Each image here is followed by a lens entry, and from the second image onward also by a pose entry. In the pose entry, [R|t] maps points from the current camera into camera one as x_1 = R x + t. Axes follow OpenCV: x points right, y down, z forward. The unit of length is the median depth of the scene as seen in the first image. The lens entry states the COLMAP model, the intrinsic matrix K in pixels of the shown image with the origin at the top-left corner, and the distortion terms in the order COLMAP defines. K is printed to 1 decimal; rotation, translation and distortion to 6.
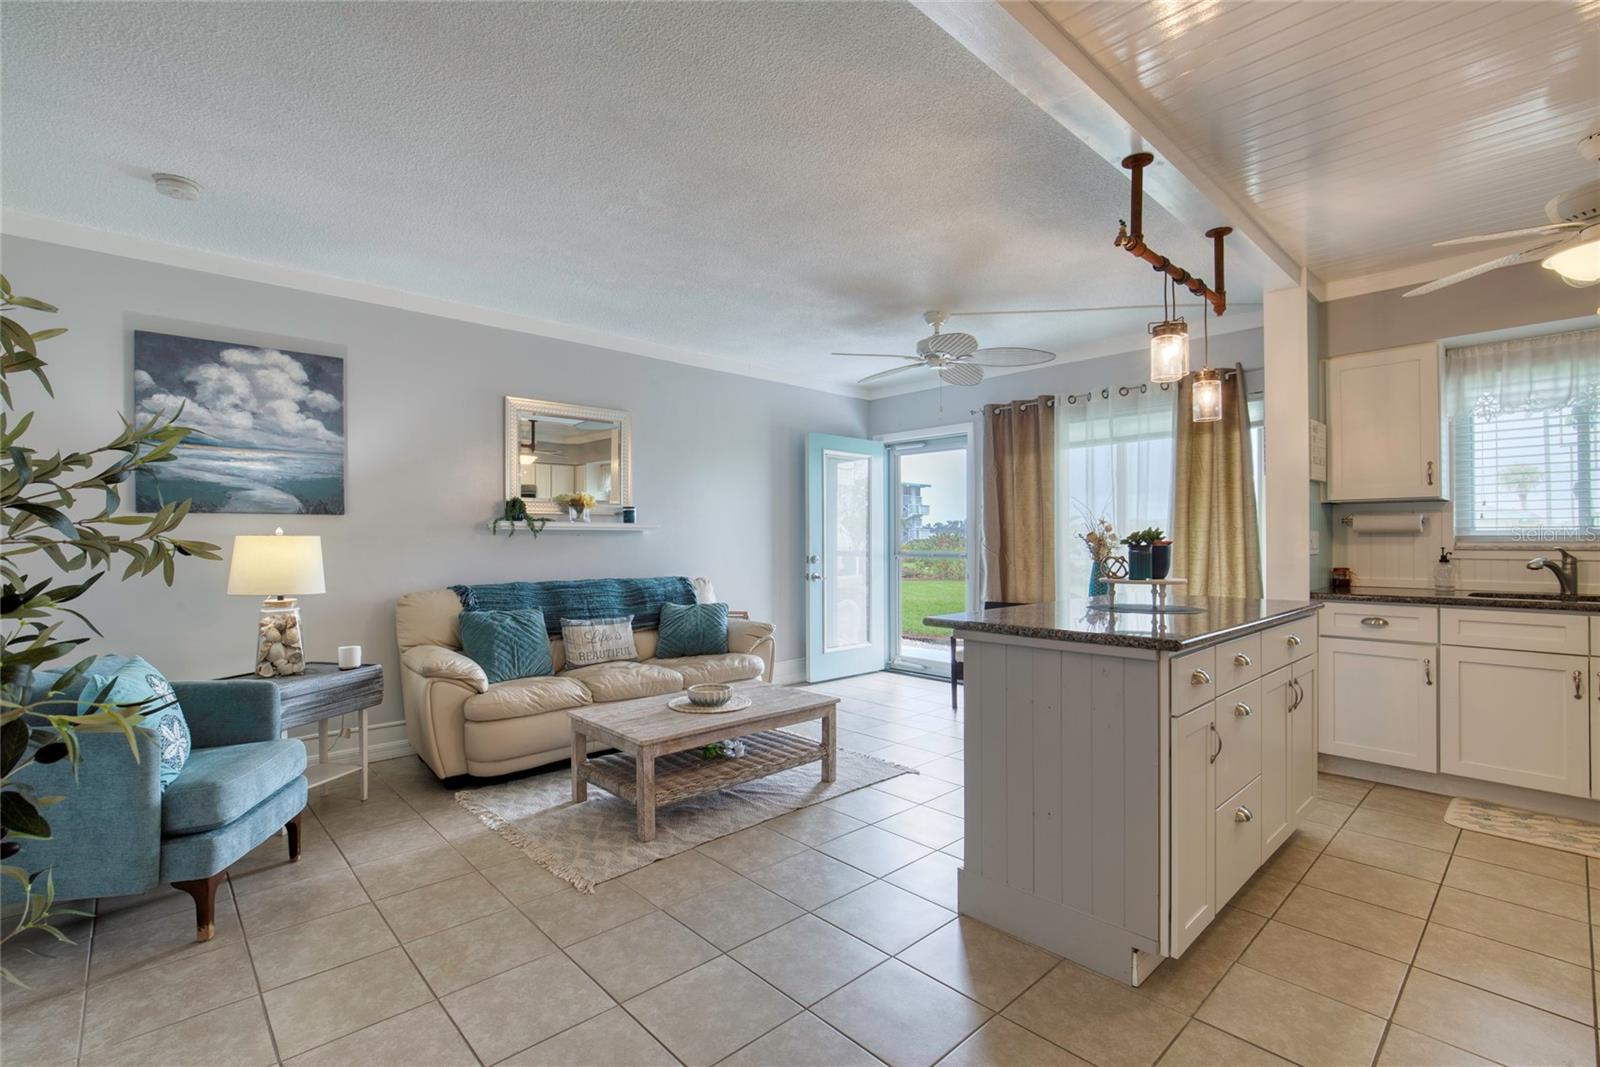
lens RADIAL K [[729.2, 0, 799.7], [0, 729.2, 531.2], [0, 0, 1]] dist [-0.021150, 0.010716]
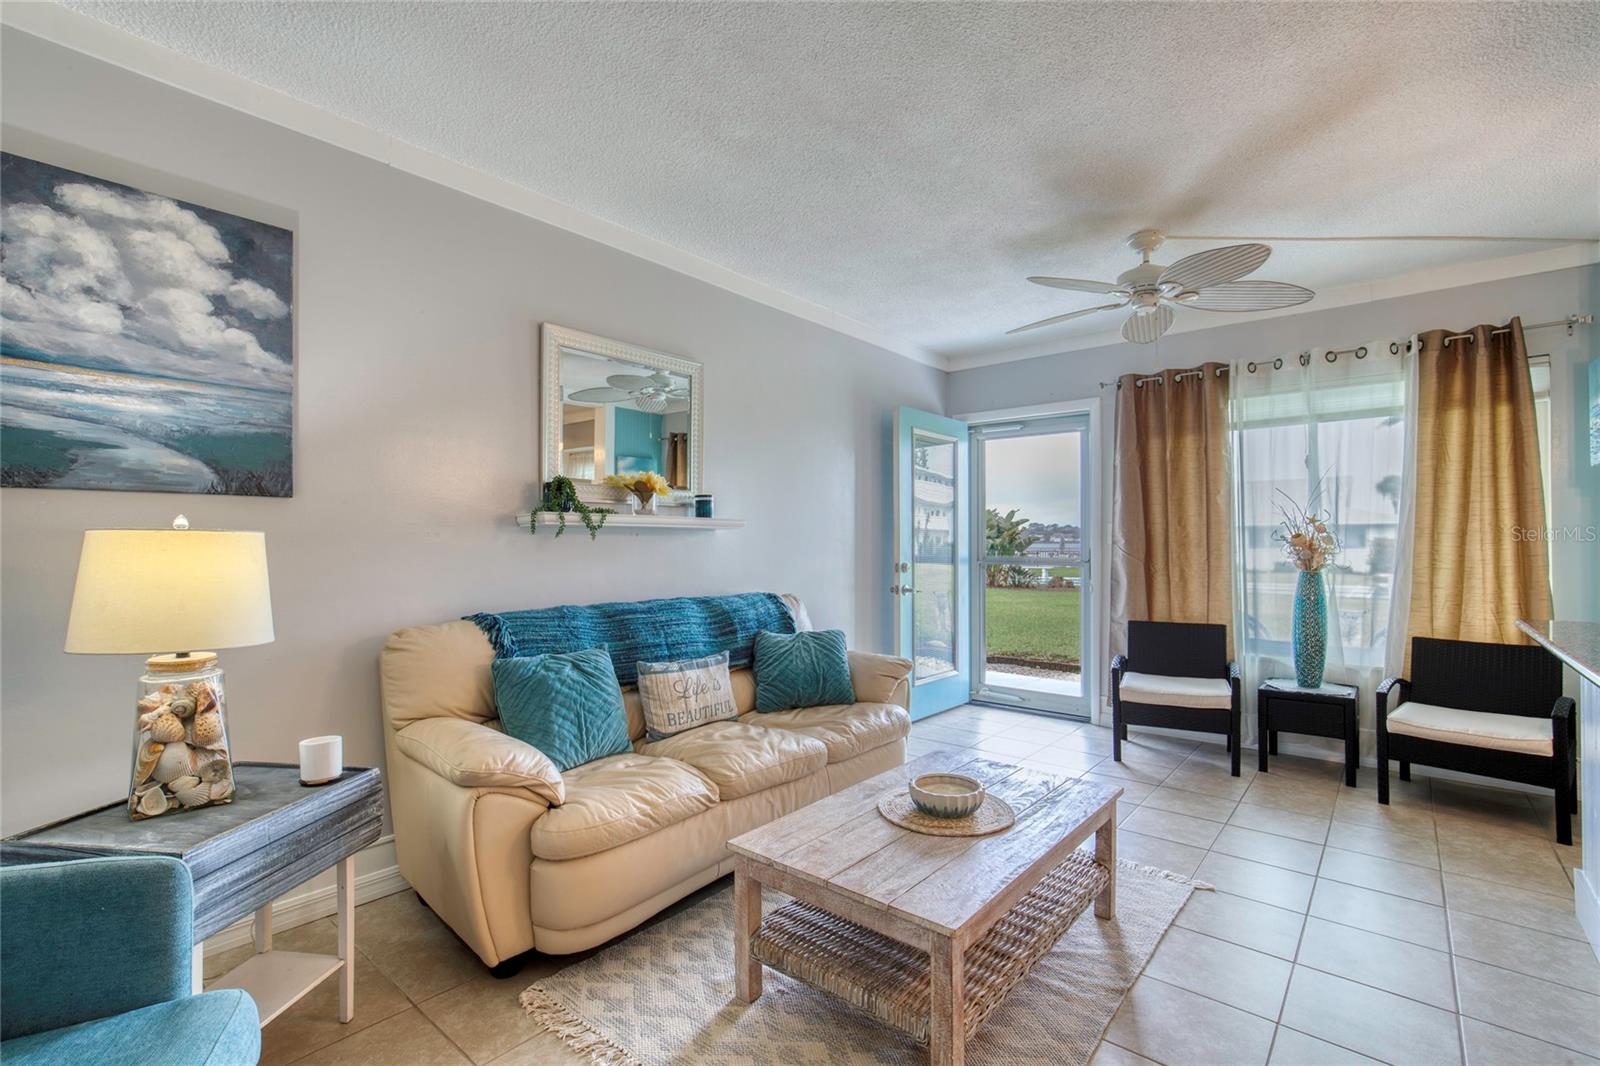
lens RADIAL K [[729.2, 0, 799.7], [0, 729.2, 530.7], [0, 0, 1]] dist [-0.021150, 0.010716]
pose [[0.993000, 0.004694, 0.118020, -0.305718], [-0.004138, 0.999979, -0.004950, 0.005815], [-0.118041, 0.004427, 0.992999, 0.390490]]
